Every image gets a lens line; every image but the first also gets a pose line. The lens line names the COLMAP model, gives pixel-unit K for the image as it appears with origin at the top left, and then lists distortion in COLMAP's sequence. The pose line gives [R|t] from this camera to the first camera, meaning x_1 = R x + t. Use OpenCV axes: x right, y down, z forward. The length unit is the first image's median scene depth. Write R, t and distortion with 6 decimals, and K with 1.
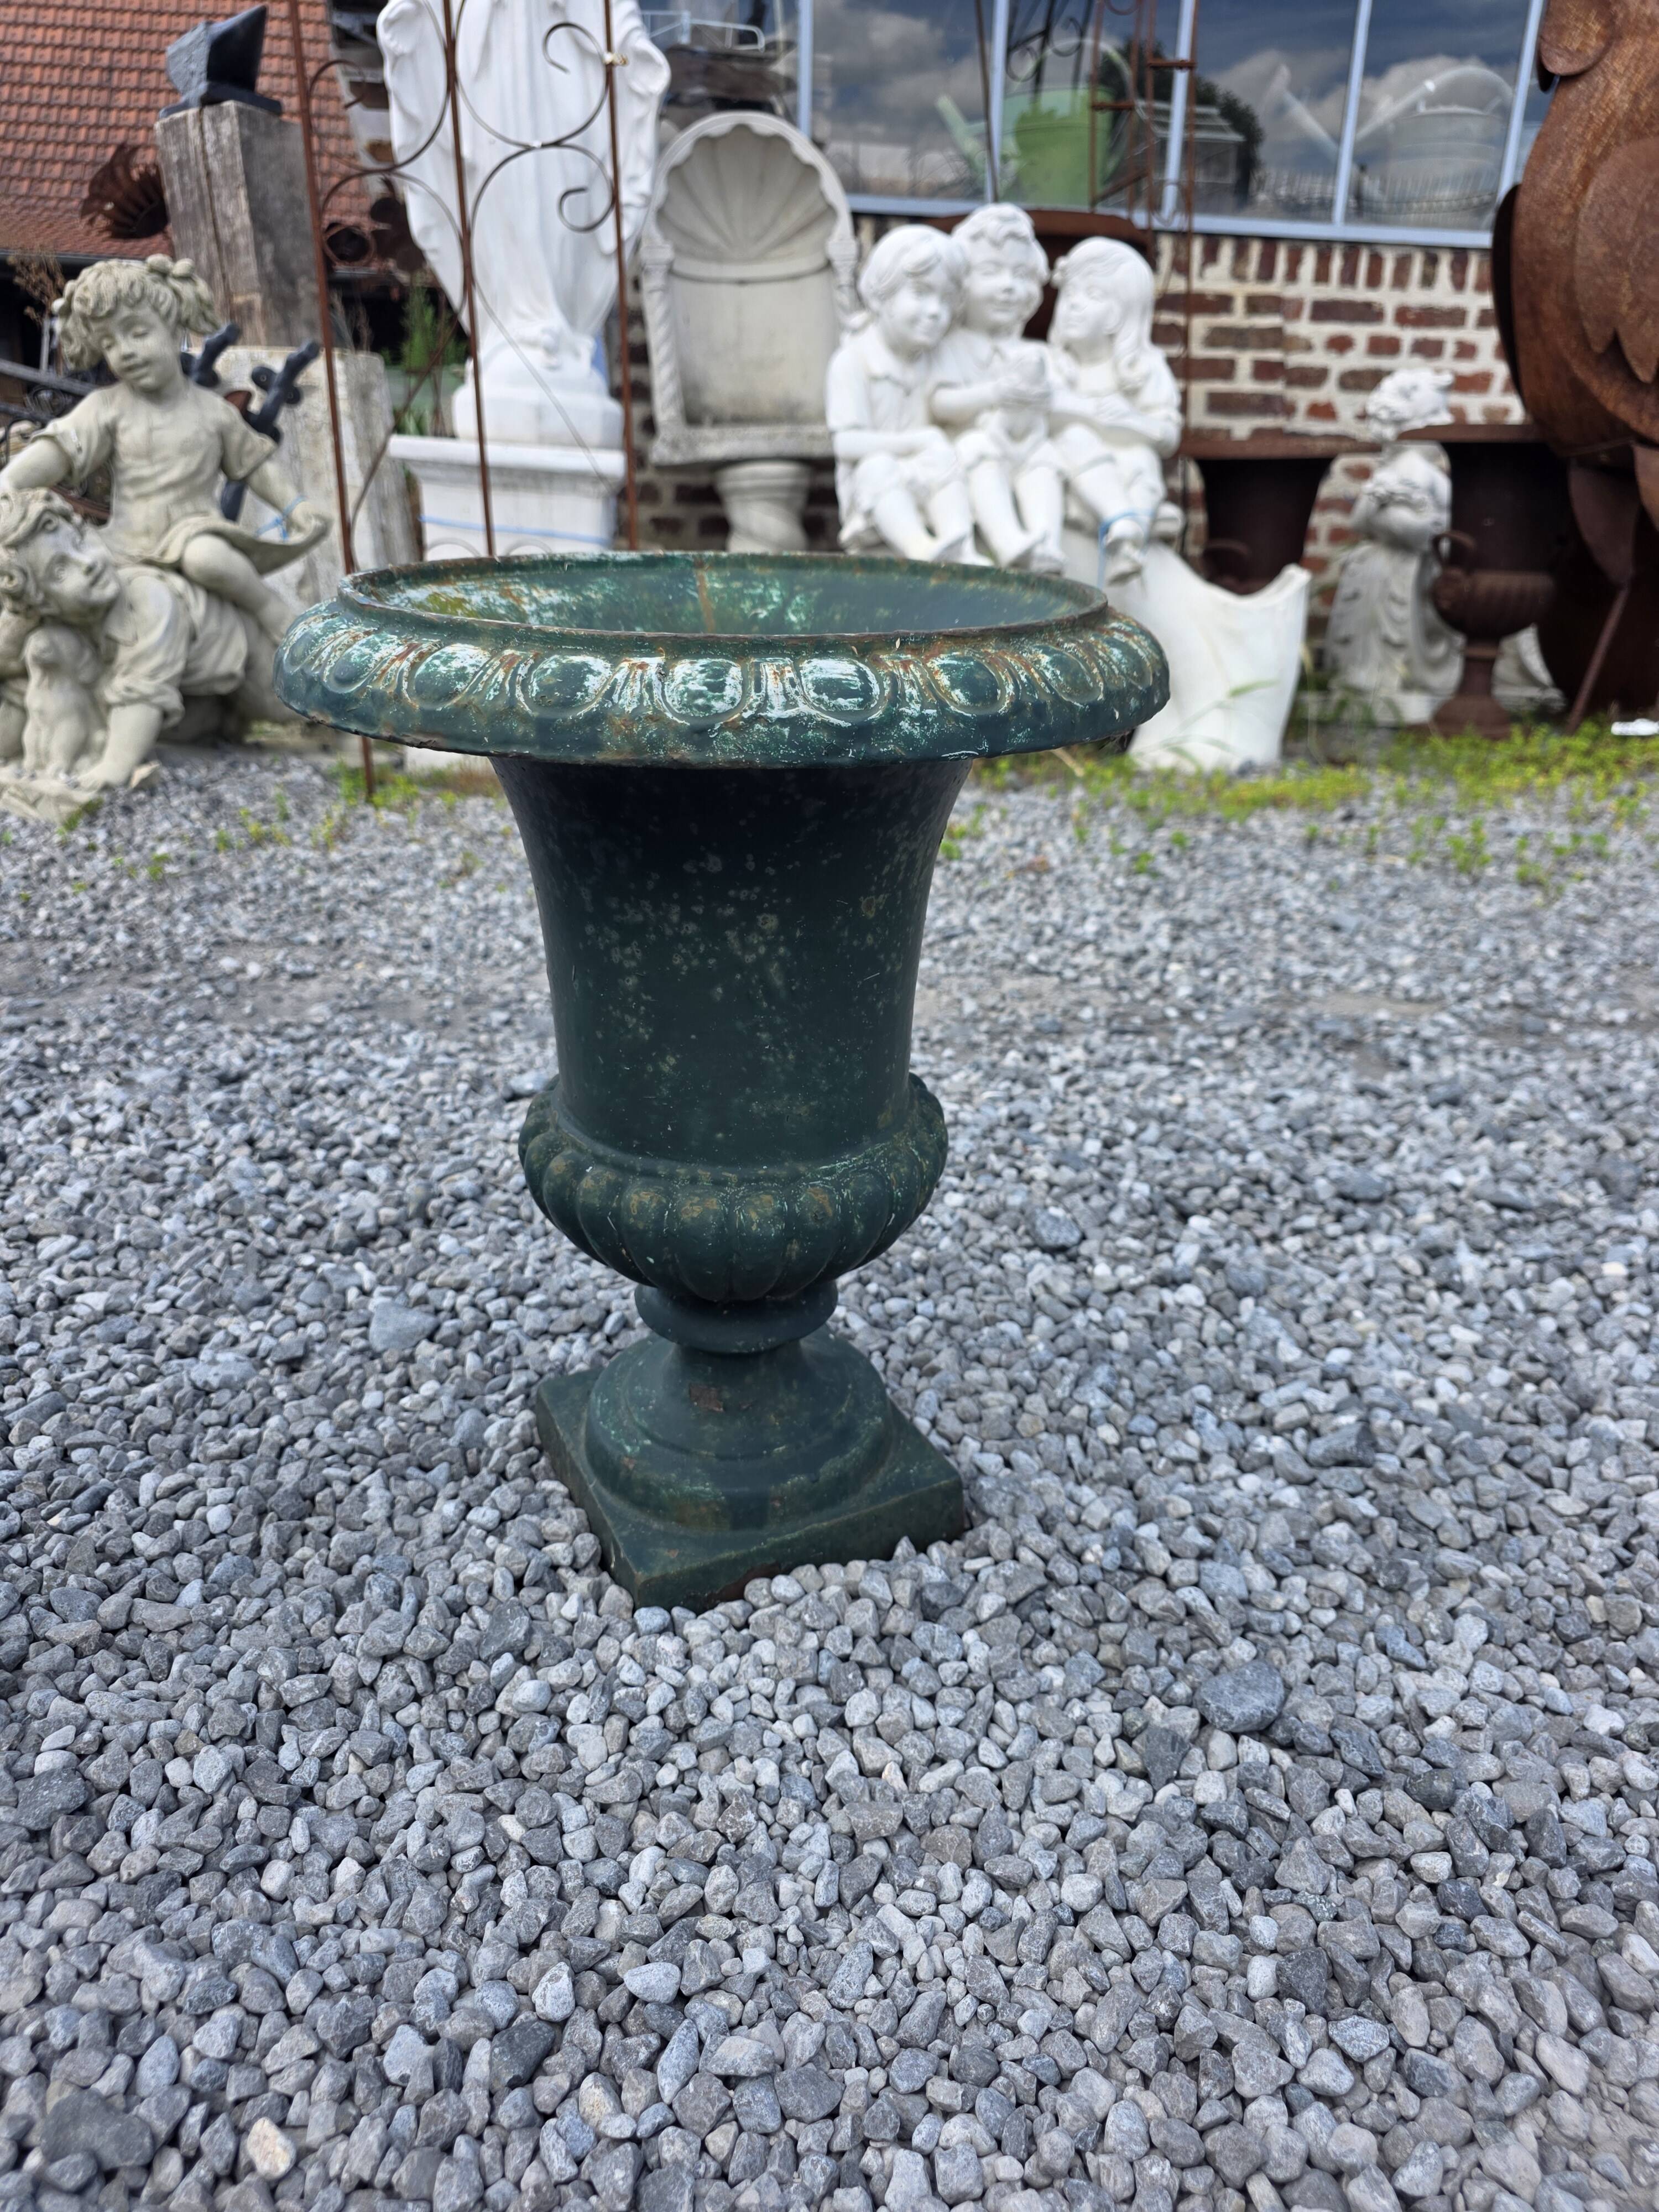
lens RADIAL K [[1498.7, 0, 834.2], [0, 1498.7, 1101.8], [0, 0, 1]] dist [0.046113, -0.056228]
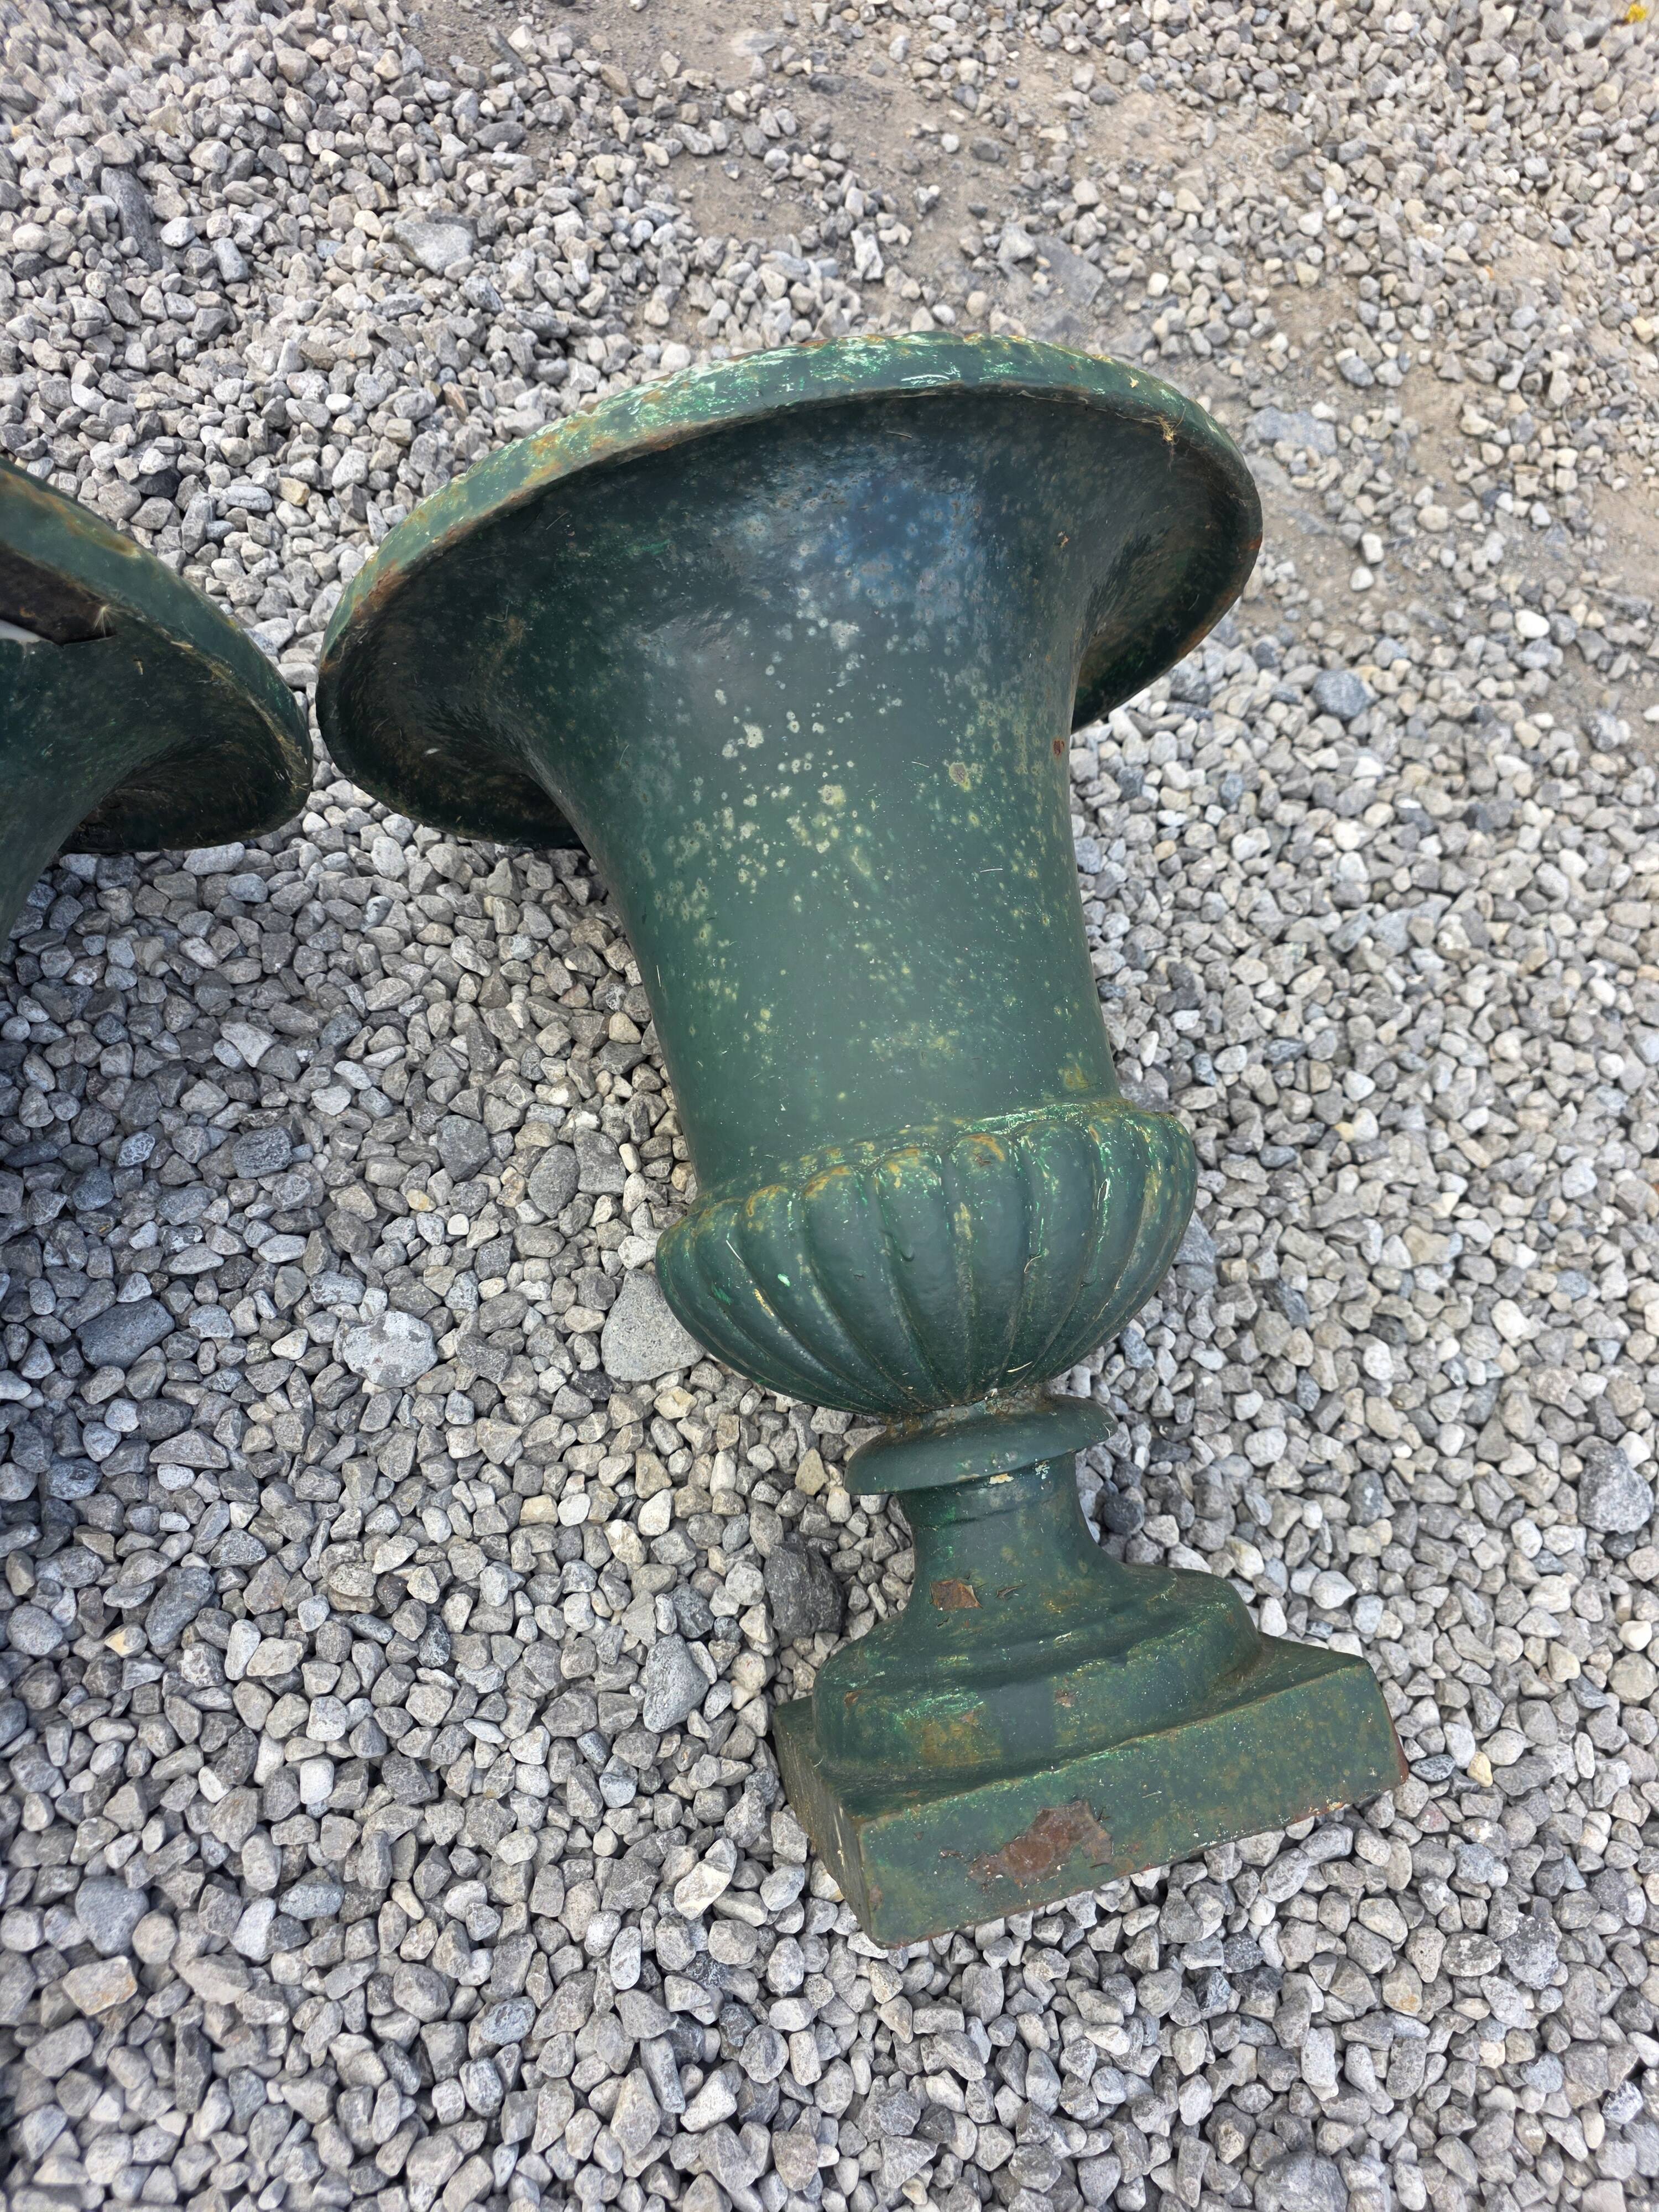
lens RADIAL K [[1499.0, 0, 850.5], [0, 1499.0, 1111.0], [0, 0, 1]] dist [0.024510, -0.020395]
pose [[0.901403, 0.431846, 0.031338, -0.318869], [-0.327971, 0.633743, 0.700575, -0.481984], [0.282680, -0.641778, 0.712891, 0.720177]]
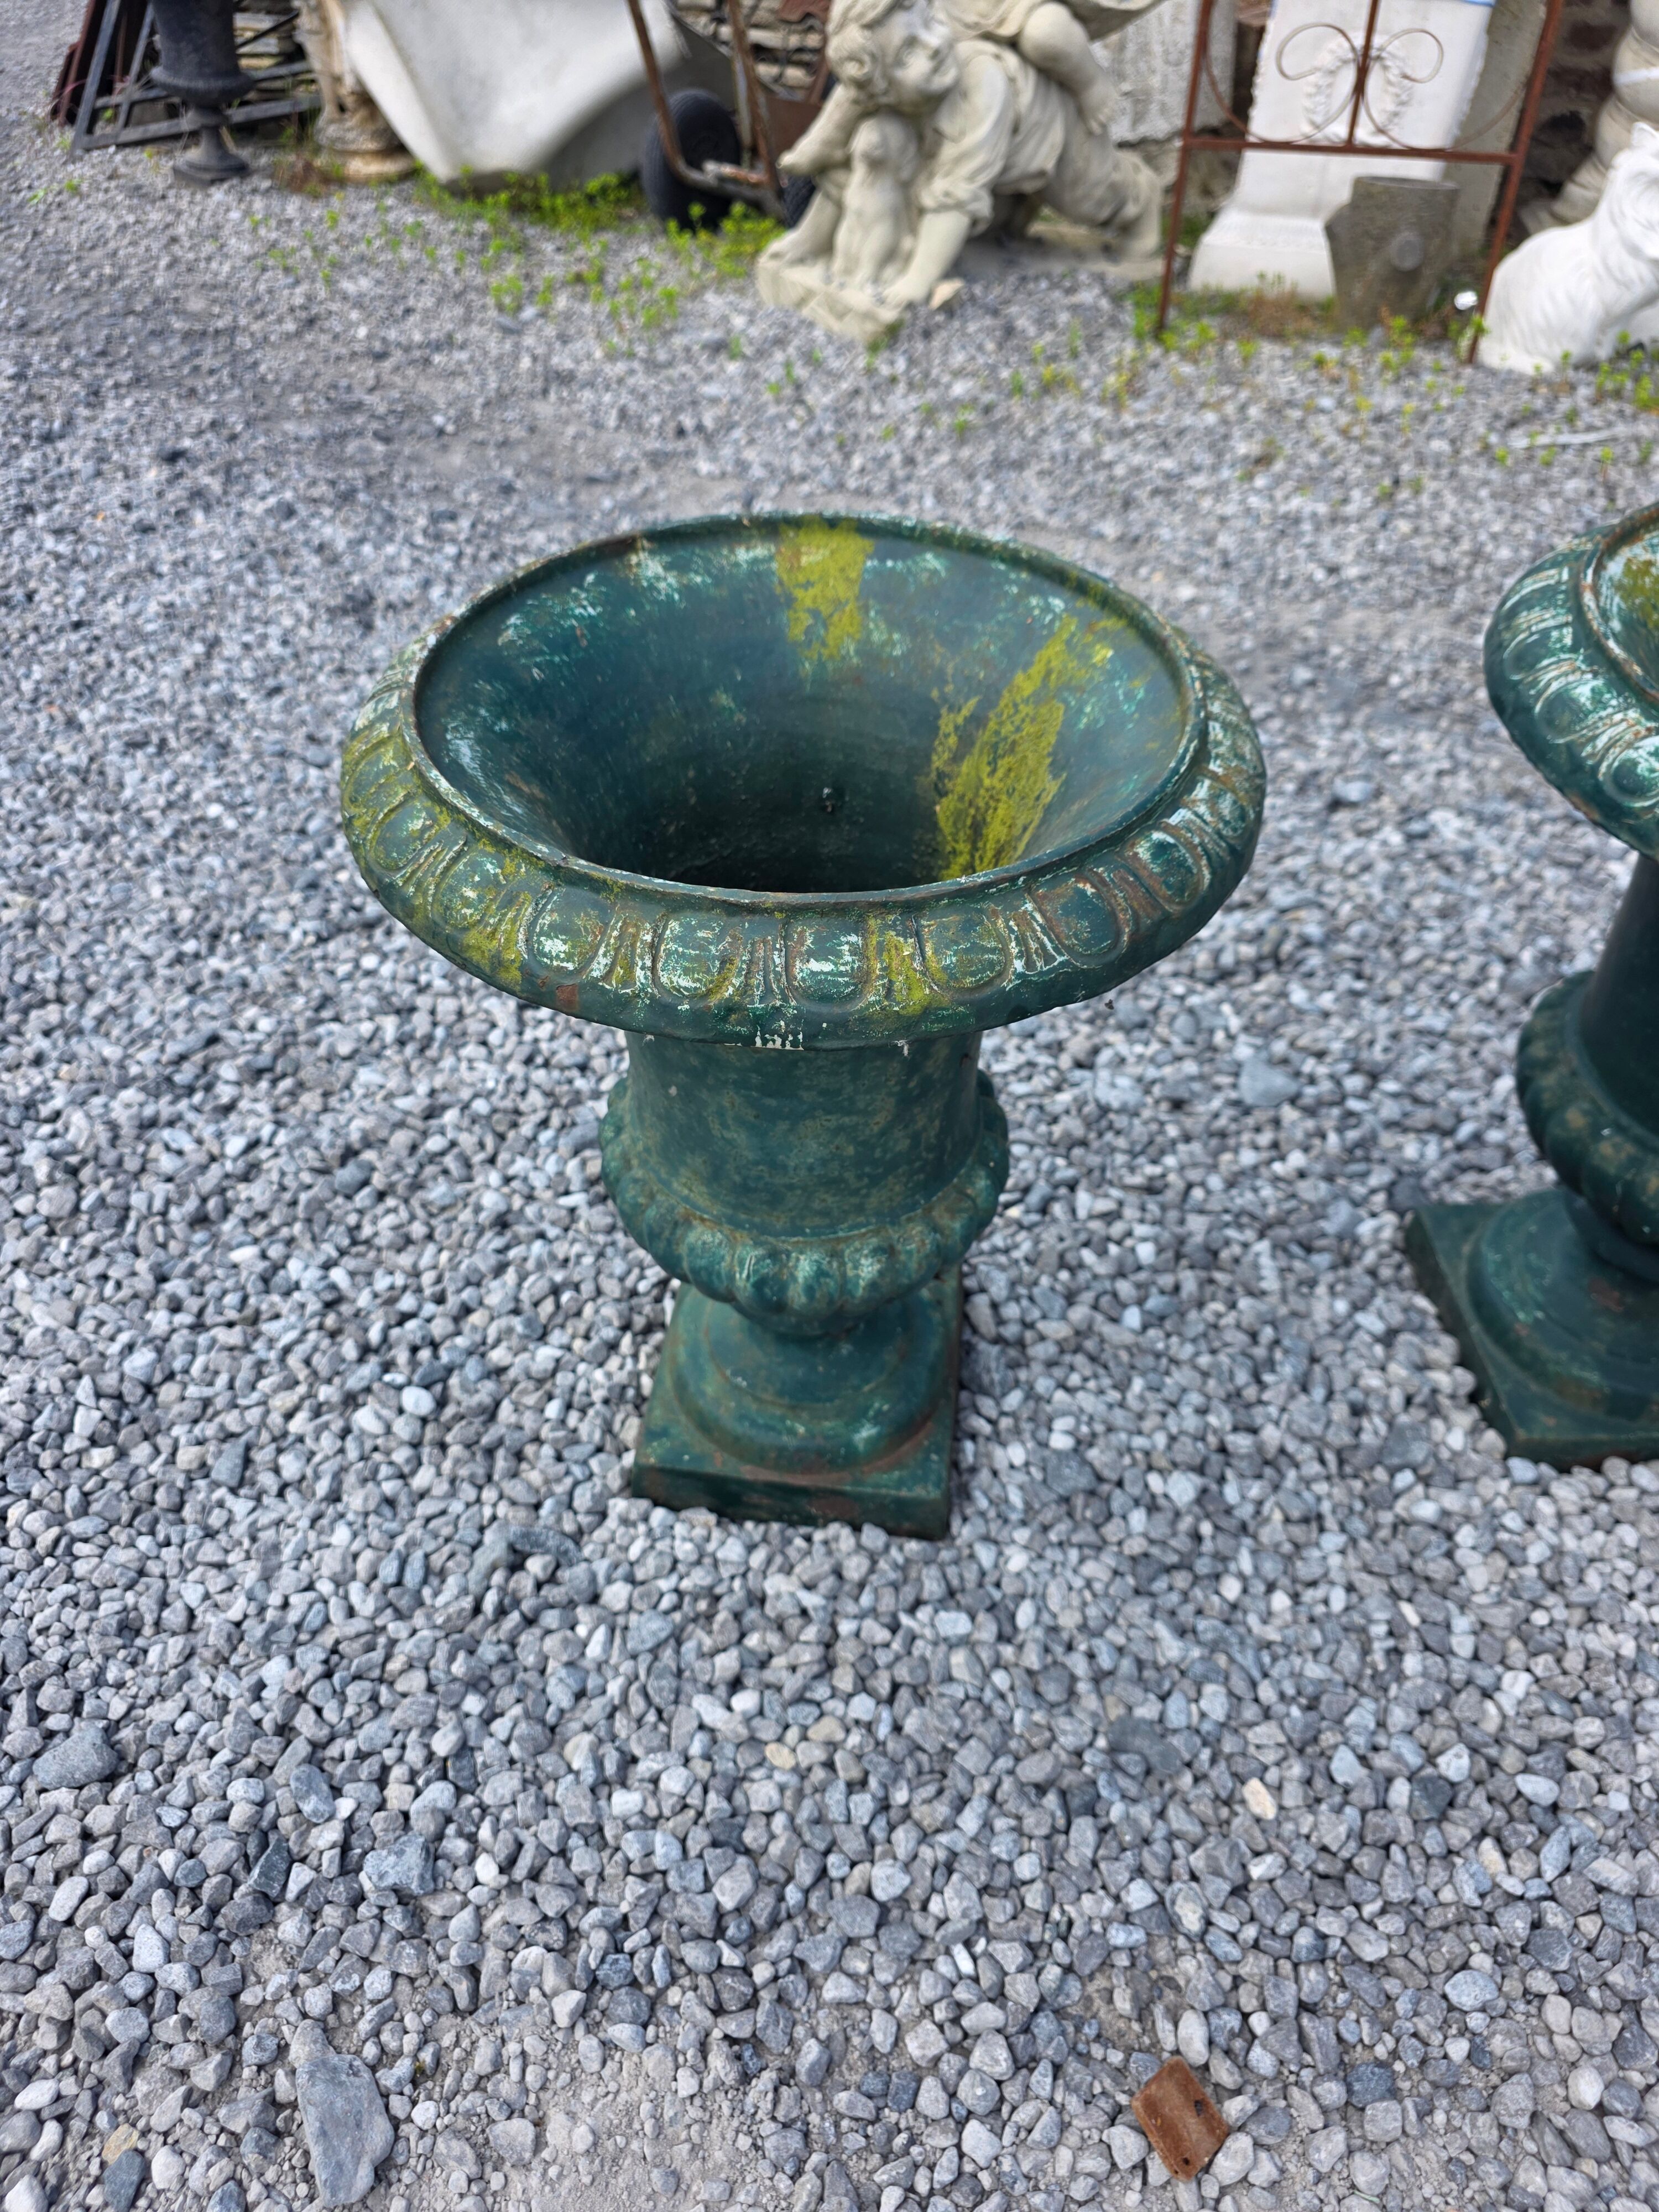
lens RADIAL K [[1514.2, 0, 817.2], [0, 1514.2, 1094.1], [0, 0, 1]] dist [0.029114, -0.033119]
pose [[0.916196, 0.259161, -0.305649, -0.290075], [-0.140987, 0.922427, 0.359515, -0.242679], [0.375111, -0.286293, 0.881662, -0.159027]]
